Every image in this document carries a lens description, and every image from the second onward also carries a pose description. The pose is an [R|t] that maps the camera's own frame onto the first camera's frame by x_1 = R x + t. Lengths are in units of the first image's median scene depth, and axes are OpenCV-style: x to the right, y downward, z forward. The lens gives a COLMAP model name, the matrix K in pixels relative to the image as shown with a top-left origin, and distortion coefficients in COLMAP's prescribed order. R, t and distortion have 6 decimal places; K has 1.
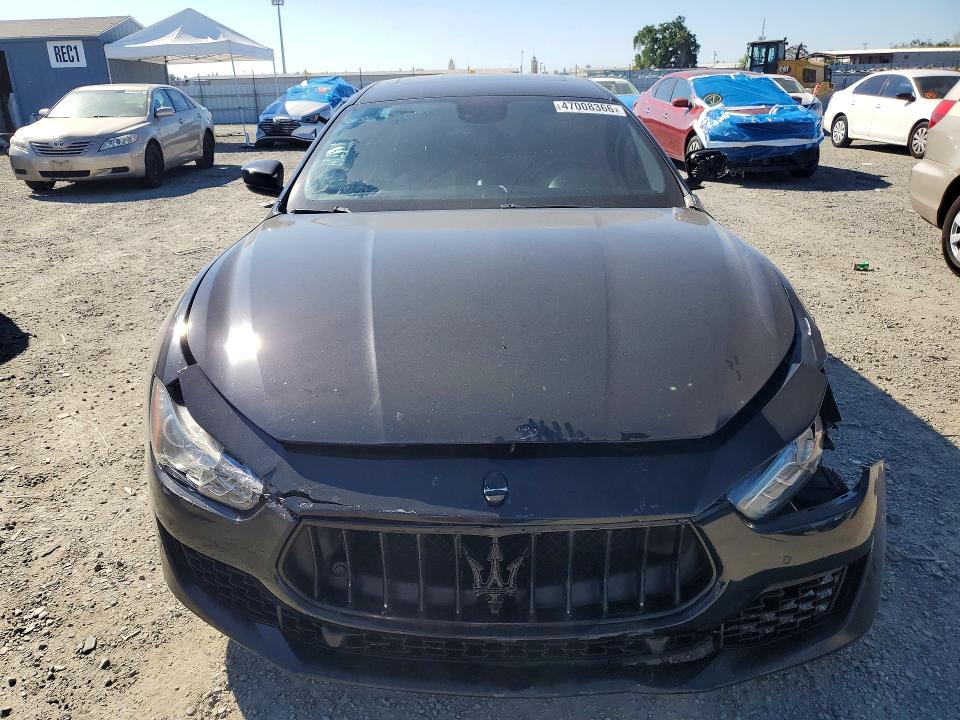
lens RADIAL K [[762.6, 0, 480.0], [0, 762.6, 361.6], [0, 0, 1]] dist [0.016244, -0.018900]
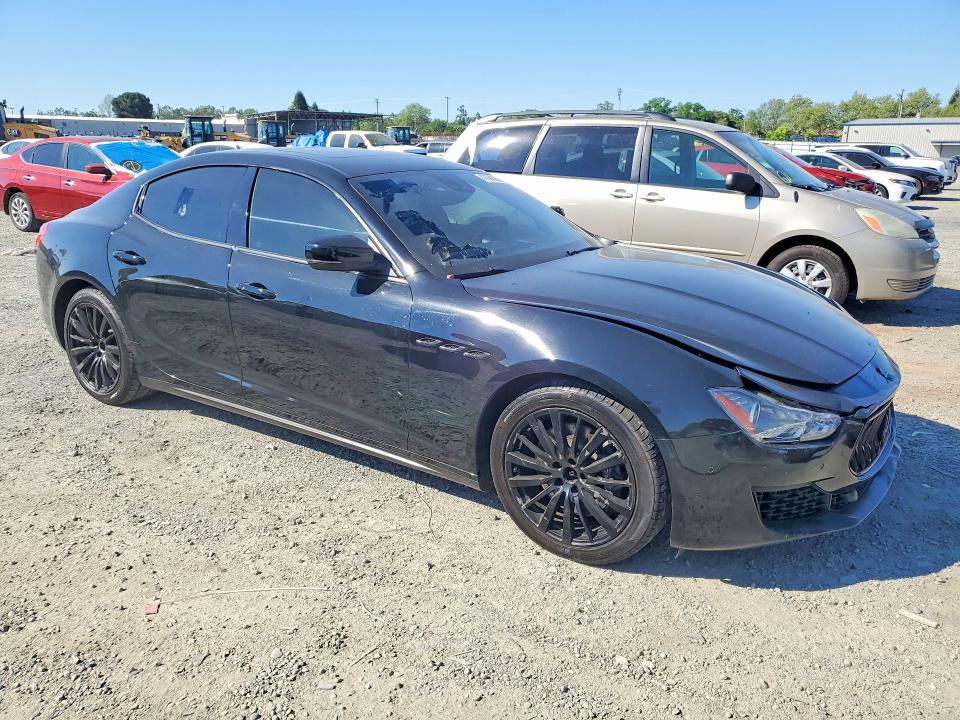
lens RADIAL K [[762.6, 0, 480.3], [0, 762.6, 358.8], [0, 0, 1]] dist [0.016244, -0.018900]
pose [[0.528130, -0.197296, 0.825926, -0.482426], [0.262929, 0.962829, 0.061872, -0.059517], [-0.807433, 0.184483, 0.560374, 0.168869]]
